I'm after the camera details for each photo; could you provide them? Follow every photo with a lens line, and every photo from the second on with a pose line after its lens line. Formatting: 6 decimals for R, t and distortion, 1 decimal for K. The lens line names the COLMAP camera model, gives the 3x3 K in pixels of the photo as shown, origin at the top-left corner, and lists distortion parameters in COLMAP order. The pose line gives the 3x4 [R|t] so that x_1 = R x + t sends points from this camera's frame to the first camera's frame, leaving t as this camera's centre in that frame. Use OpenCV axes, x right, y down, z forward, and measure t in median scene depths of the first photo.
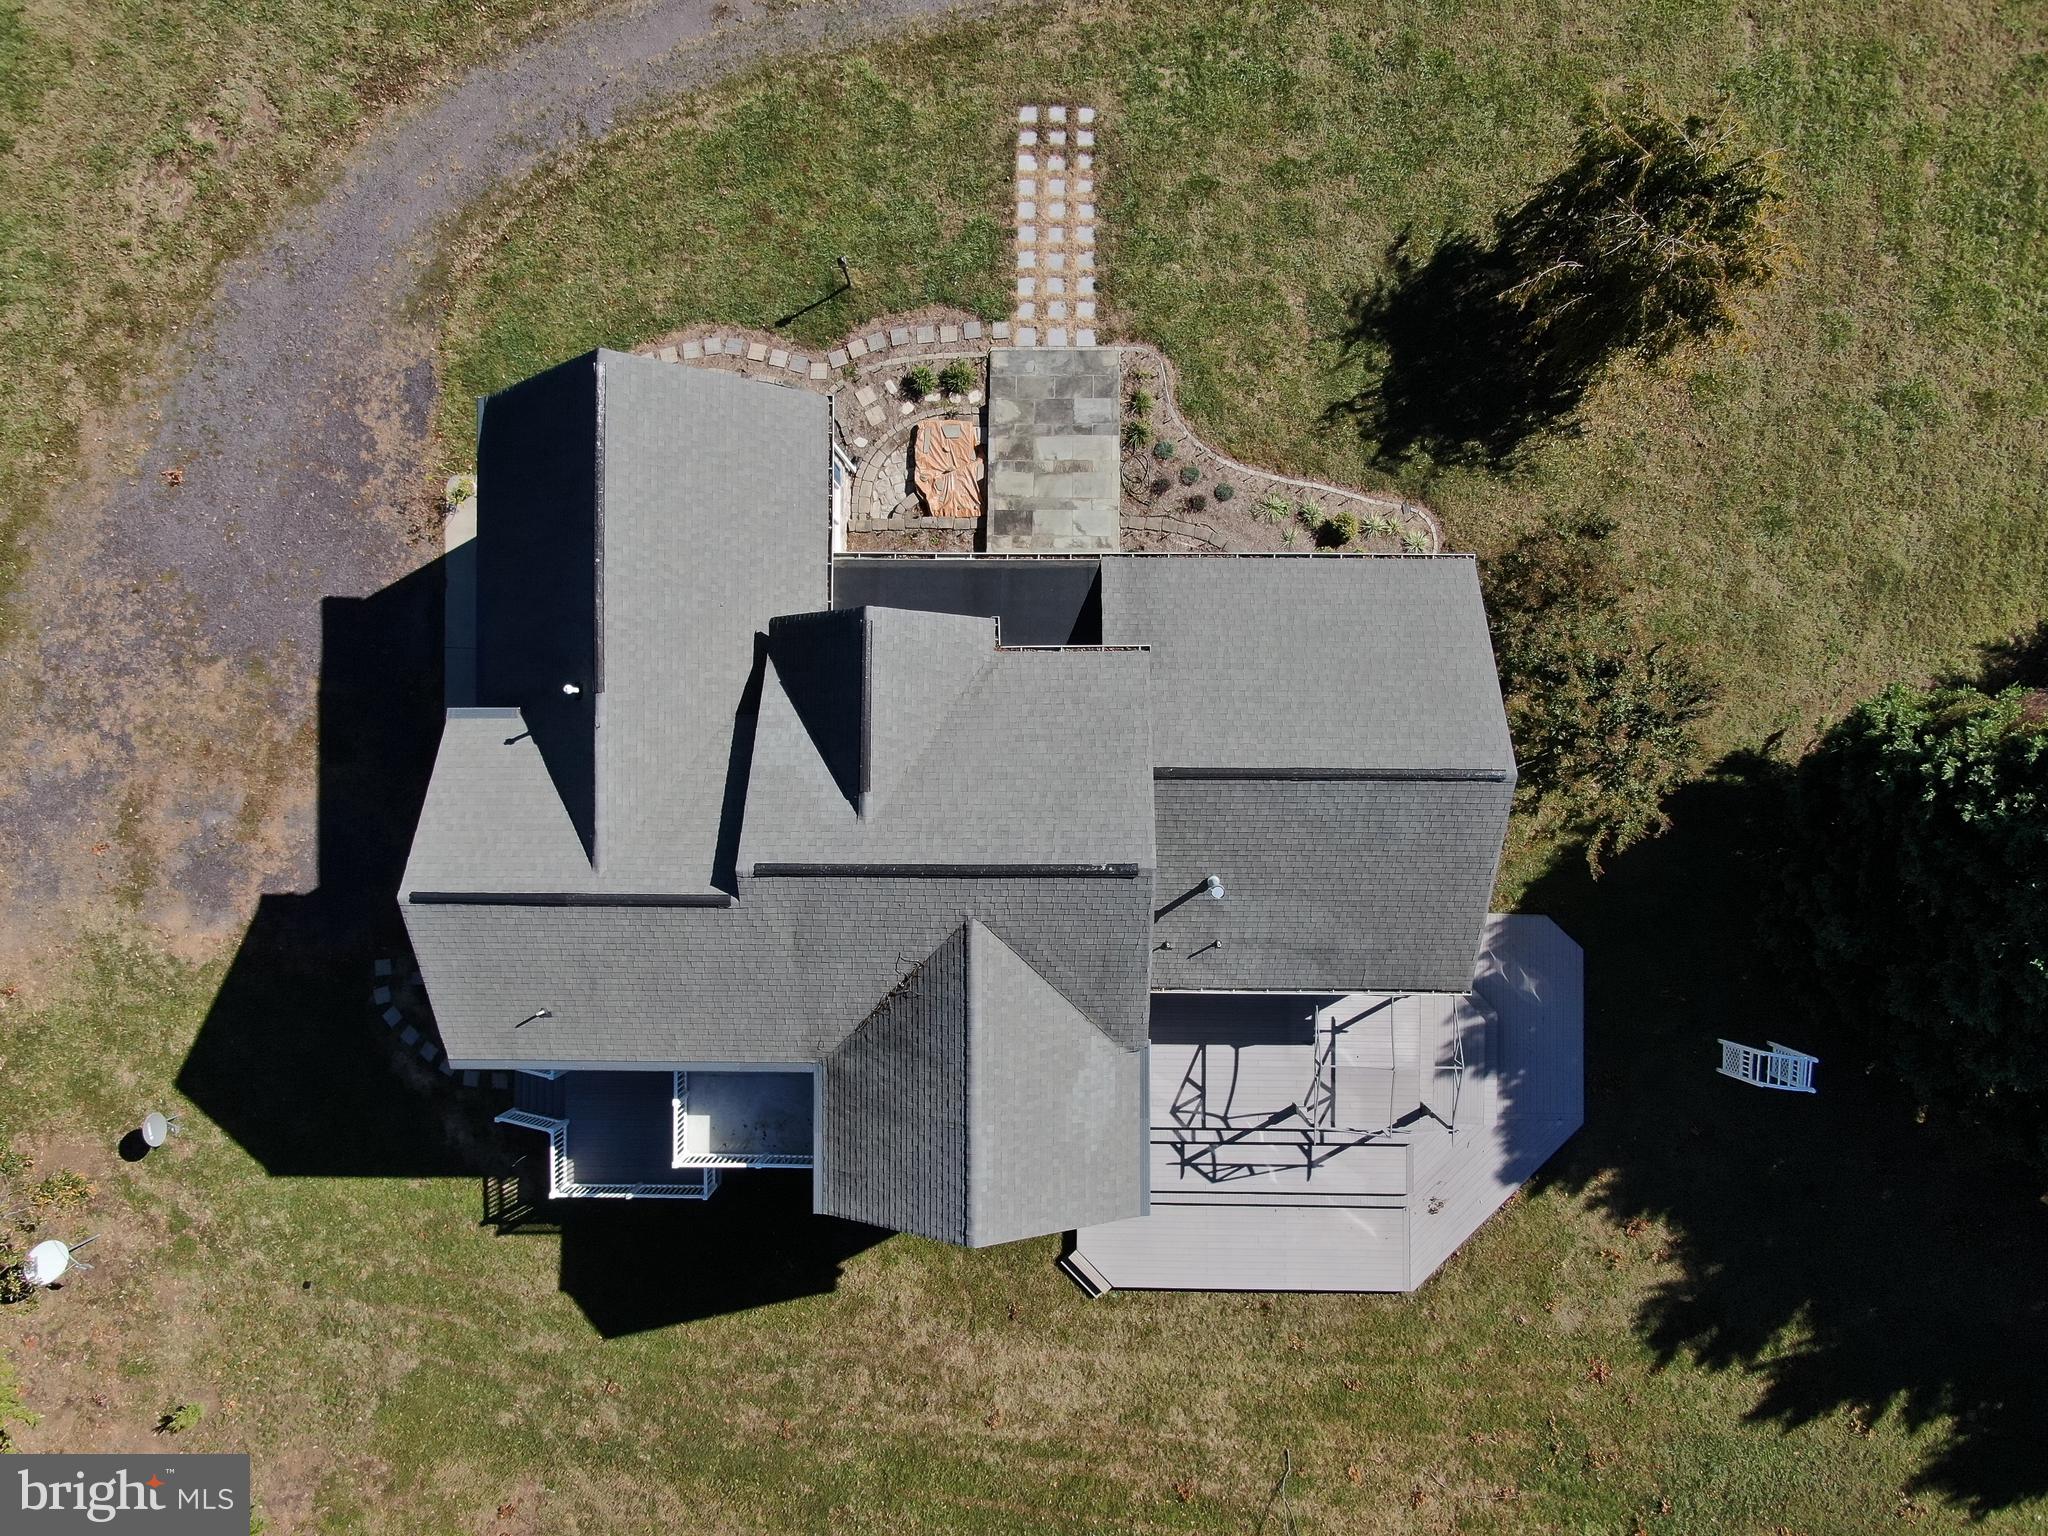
lens RADIAL K [[1479.3, 0, 1024.0], [0, 1479.3, 768.0], [0, 0, 1]] dist [-0.008094, 0.003619]
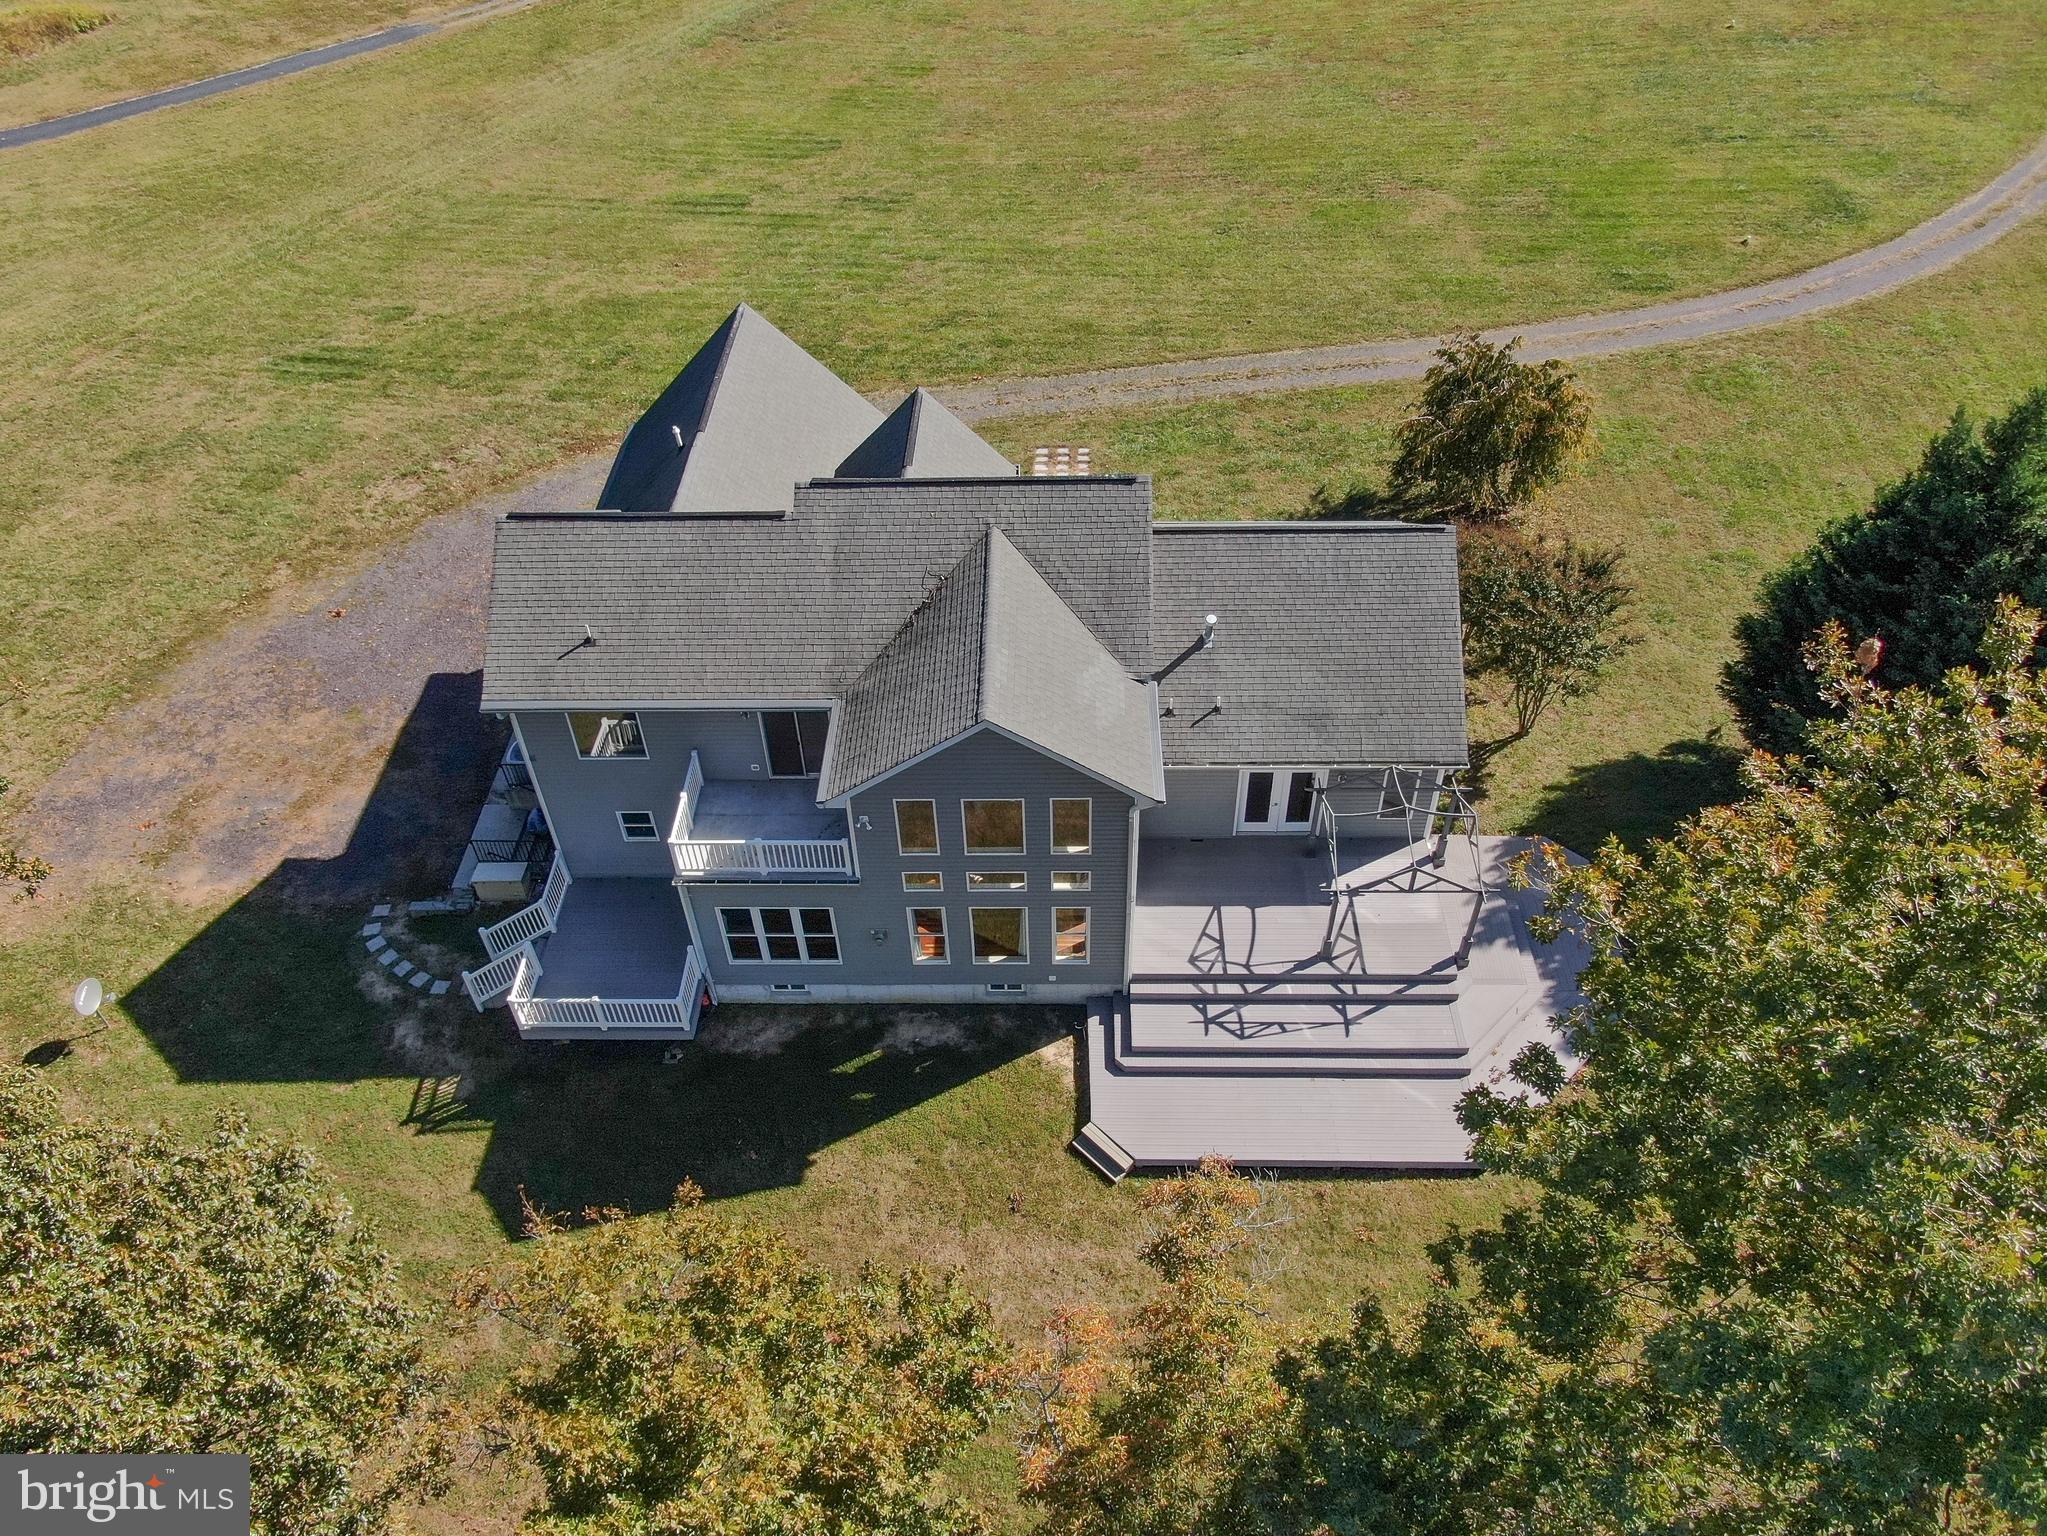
lens RADIAL K [[1476.4, 0, 1023.5], [0, 1476.4, 768.0], [0, 0, 1]] dist [-0.009370, -0.003125]
pose [[0.999864, 0.015065, -0.006646, -0.000976], [-0.015274, 0.697762, -0.716166, 0.785625], [-0.006152, 0.716171, 0.697898, 0.250491]]
